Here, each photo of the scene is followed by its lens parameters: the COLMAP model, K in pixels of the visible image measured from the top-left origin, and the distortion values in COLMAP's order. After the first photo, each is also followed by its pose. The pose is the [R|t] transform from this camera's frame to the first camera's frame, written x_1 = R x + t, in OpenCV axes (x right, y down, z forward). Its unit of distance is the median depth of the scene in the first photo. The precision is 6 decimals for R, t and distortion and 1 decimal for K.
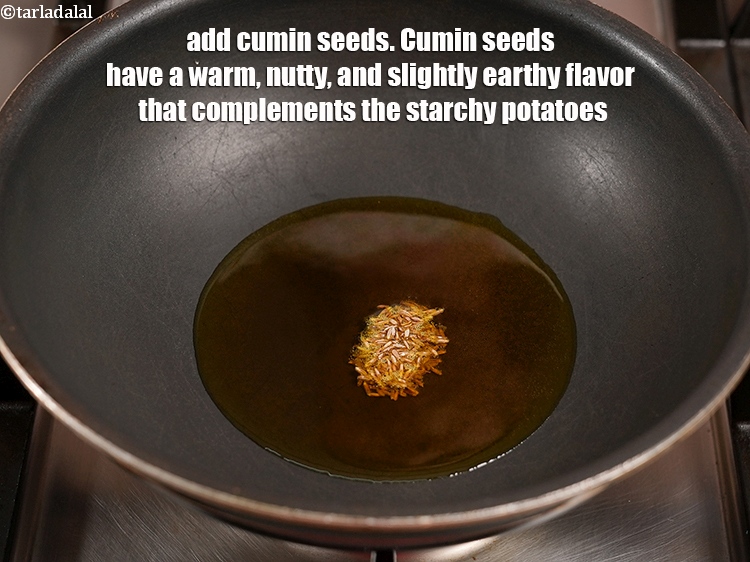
lens RADIAL K [[1693.8, 0, 375.0], [0, 1693.8, 281.0], [0, 0, 1]] dist [-0.015547, -0.405713]
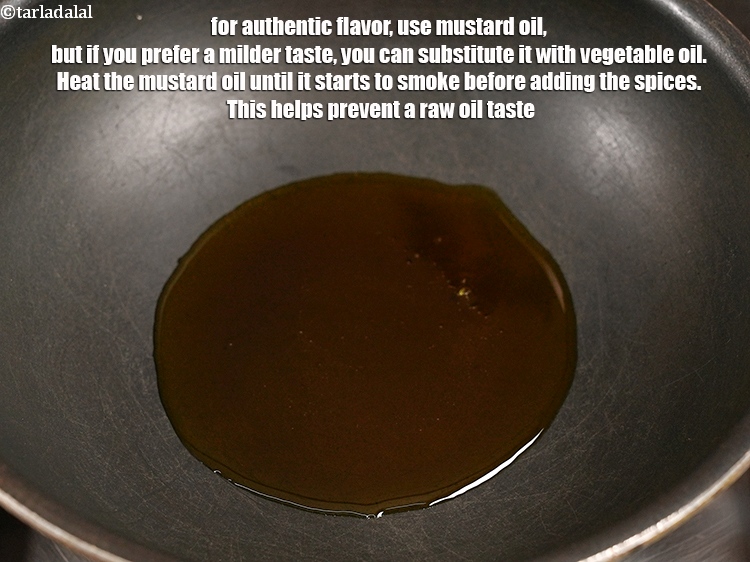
lens RADIAL K [[1718.8, 0, 360.9], [0, 1718.8, 280.4], [0, 0, 1]] dist [-0.027186, 0.435688]
pose [[0.999737, -0.022914, 0.000363, 0.003383], [0.022834, 0.997371, 0.068778, -0.056265], [-0.001938, -0.068752, 0.997632, 0.131312]]
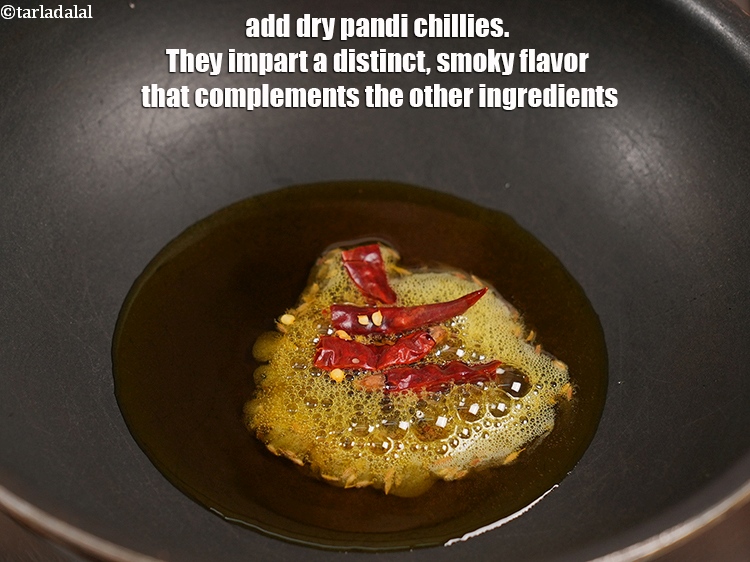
lens RADIAL K [[2244.8, 0, 373.4], [0, 2244.8, 237.0], [0, 0, 1]] dist [0.079960, 1.833324]
pose [[0.999514, 0.030575, 0.006028, 0.002966], [-0.030402, 0.999175, -0.026938, 0.002035], [-0.006847, 0.026742, 0.999619, -0.035172]]
